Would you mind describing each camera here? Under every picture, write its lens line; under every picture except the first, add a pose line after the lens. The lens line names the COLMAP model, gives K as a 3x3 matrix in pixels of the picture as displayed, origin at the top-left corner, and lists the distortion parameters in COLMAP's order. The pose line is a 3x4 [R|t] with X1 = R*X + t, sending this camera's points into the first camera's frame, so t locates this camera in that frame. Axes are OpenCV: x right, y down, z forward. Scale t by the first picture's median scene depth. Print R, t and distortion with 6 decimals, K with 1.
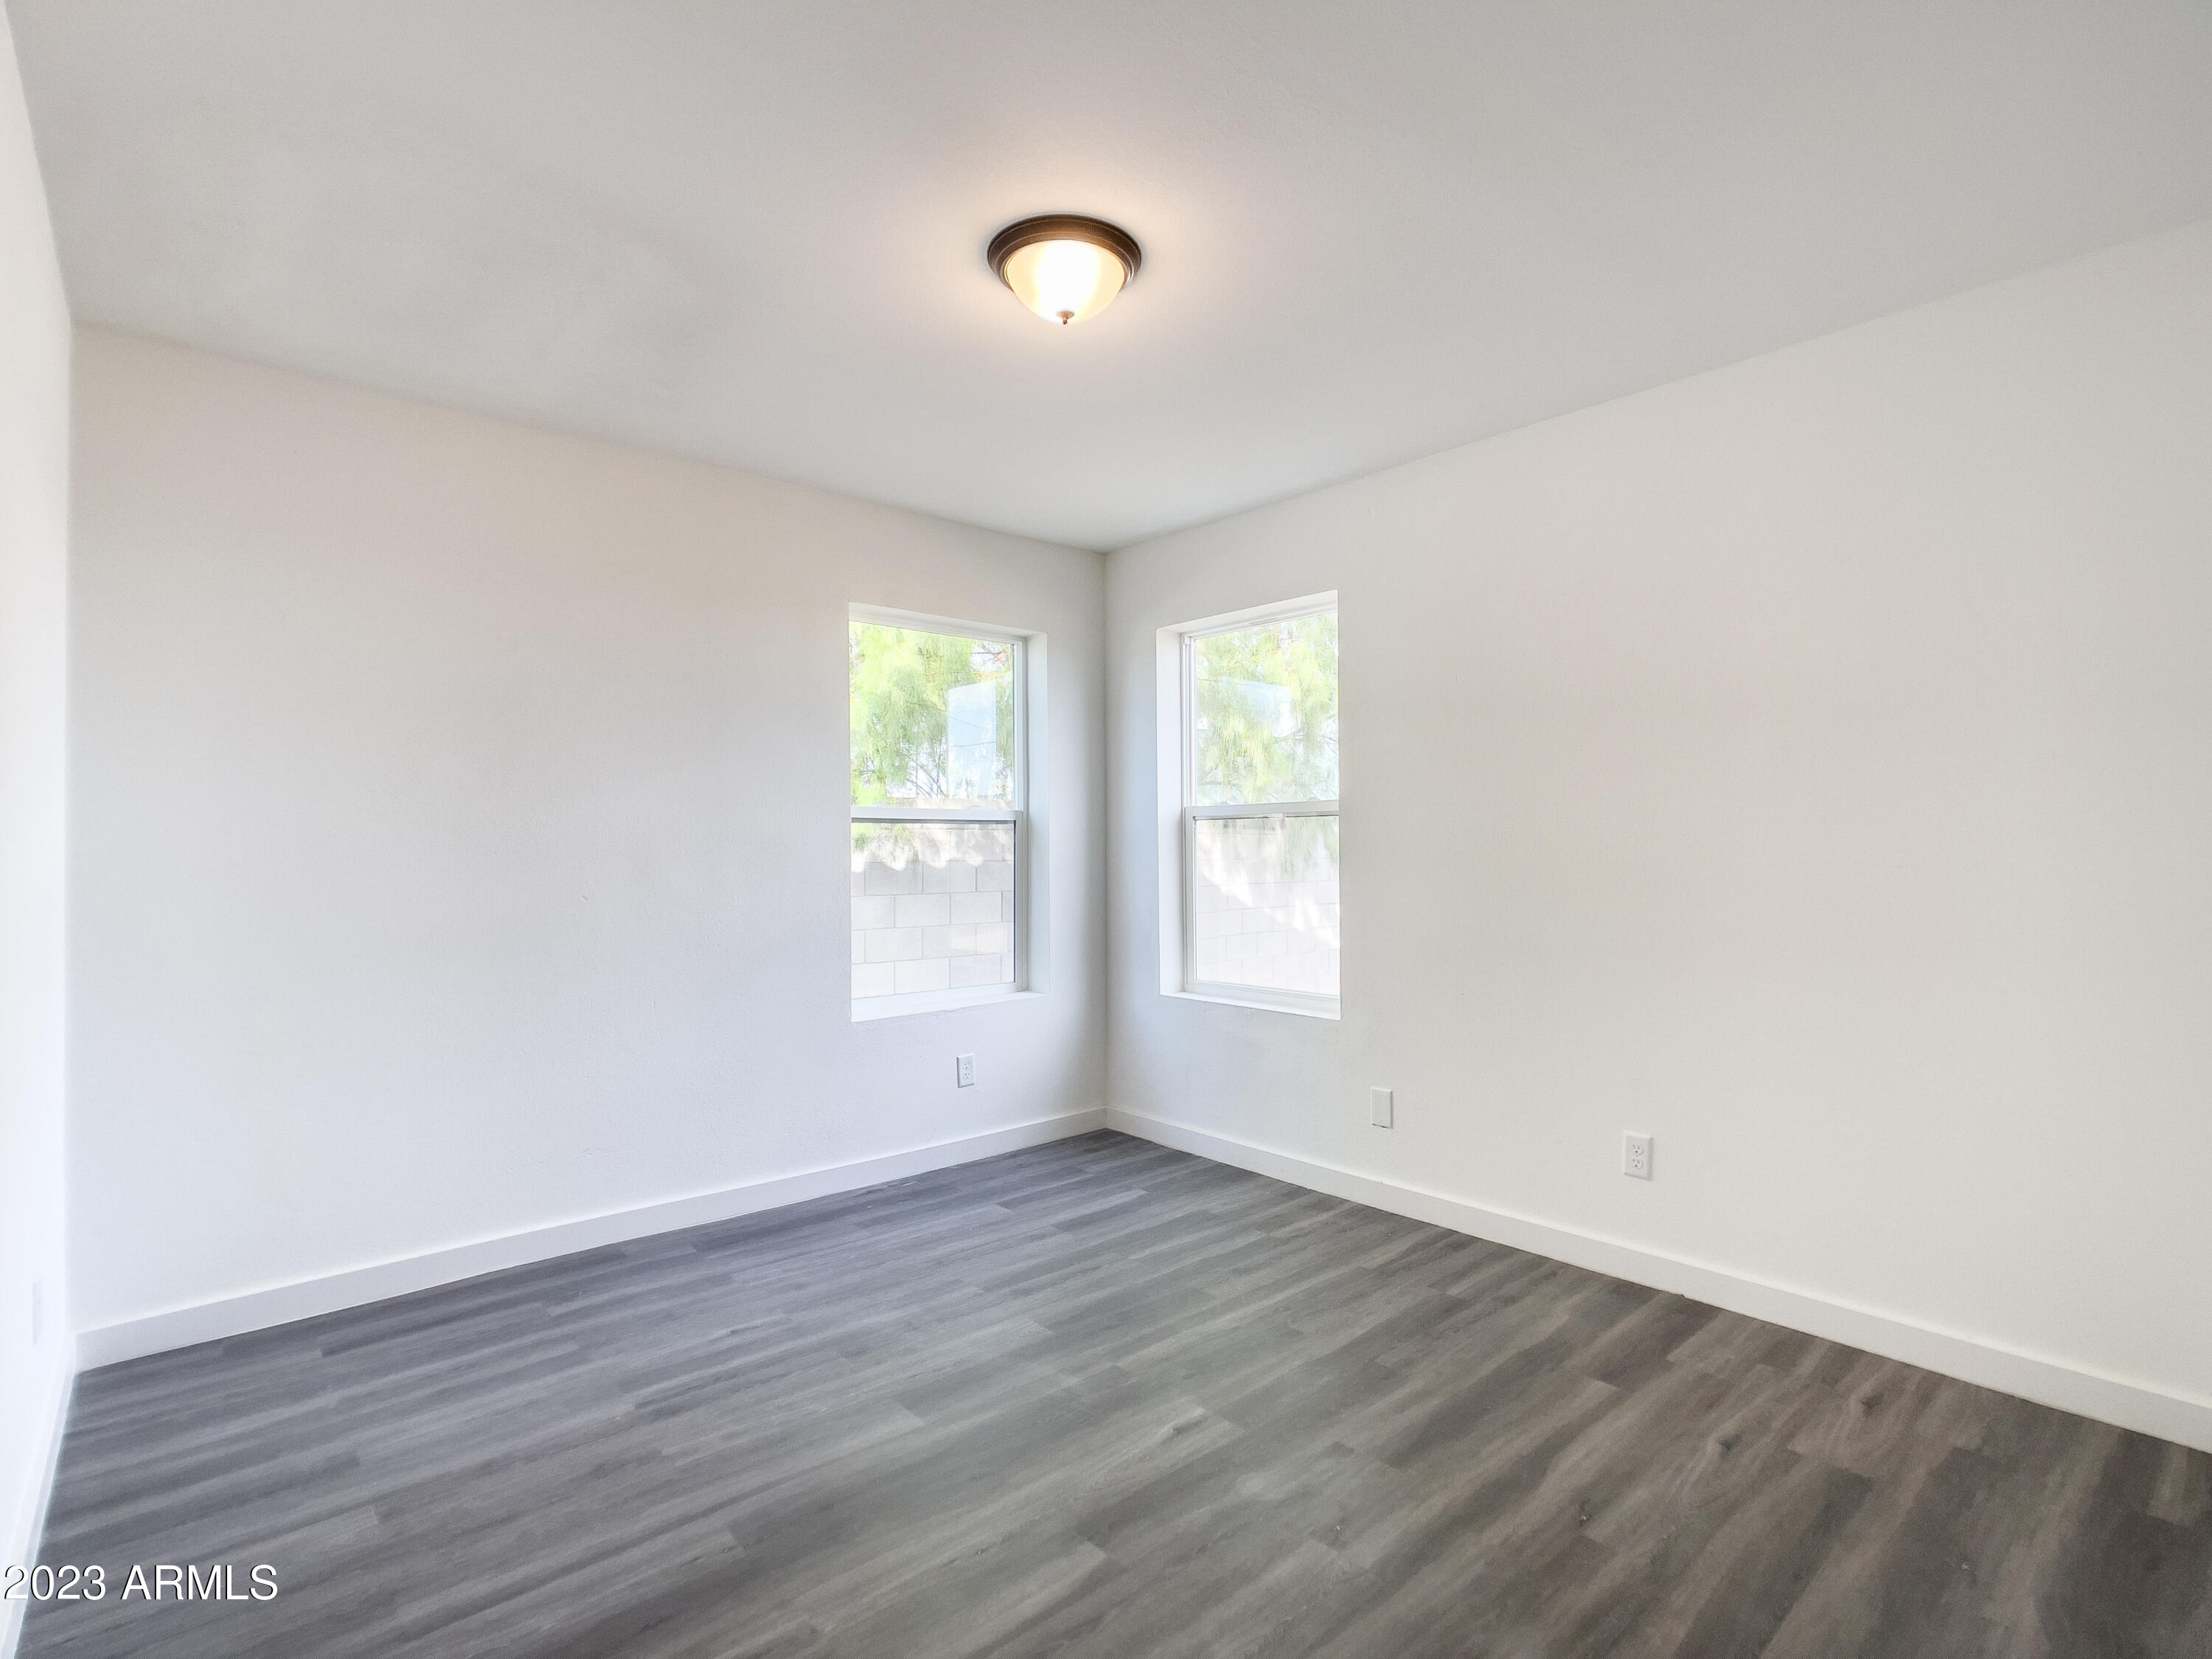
lens RADIAL K [[1082.5, 0, 1100.6], [0, 1082.5, 833.9], [0, 0, 1]] dist [-0.021465, 0.014302]
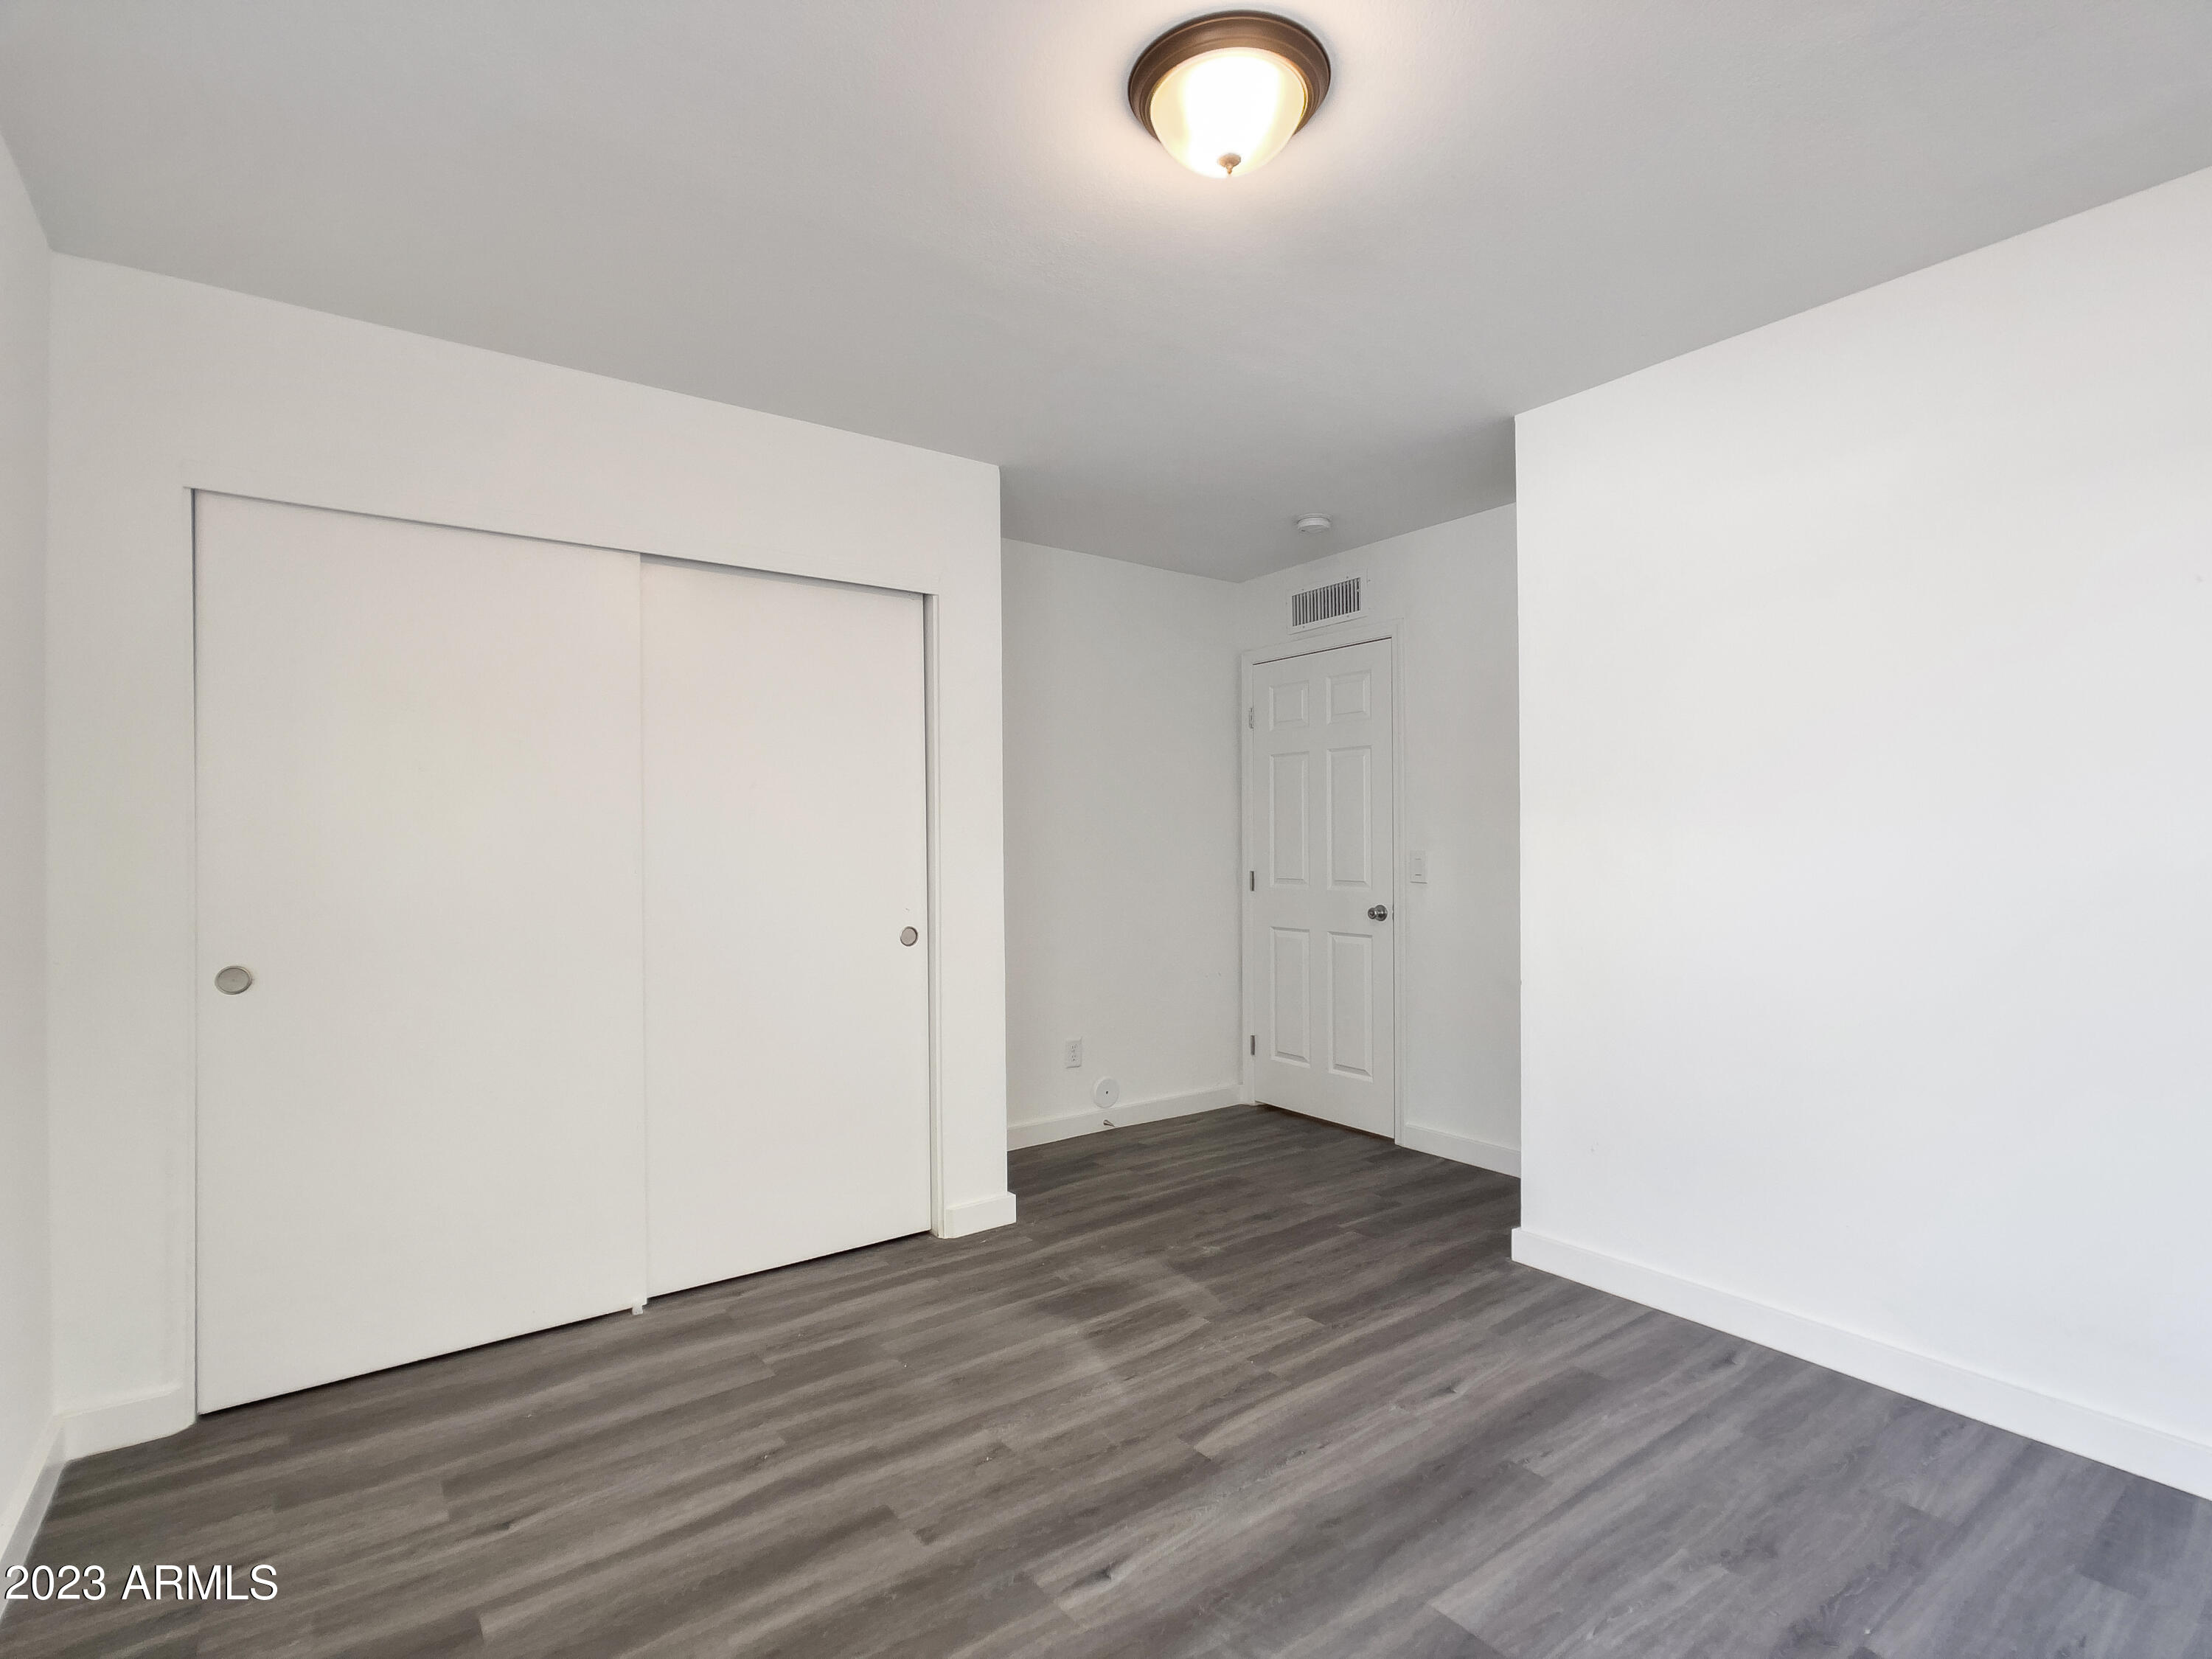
lens RADIAL K [[1082.5, 0, 1100.6], [0, 1082.5, 833.9], [0, 0, 1]] dist [-0.021465, 0.014302]
pose [[-0.996158, 0.017013, 0.085910, -0.005064], [0.015456, 0.999705, -0.018758, 0.011488], [-0.086204, -0.017358, -0.996126, 2.037080]]
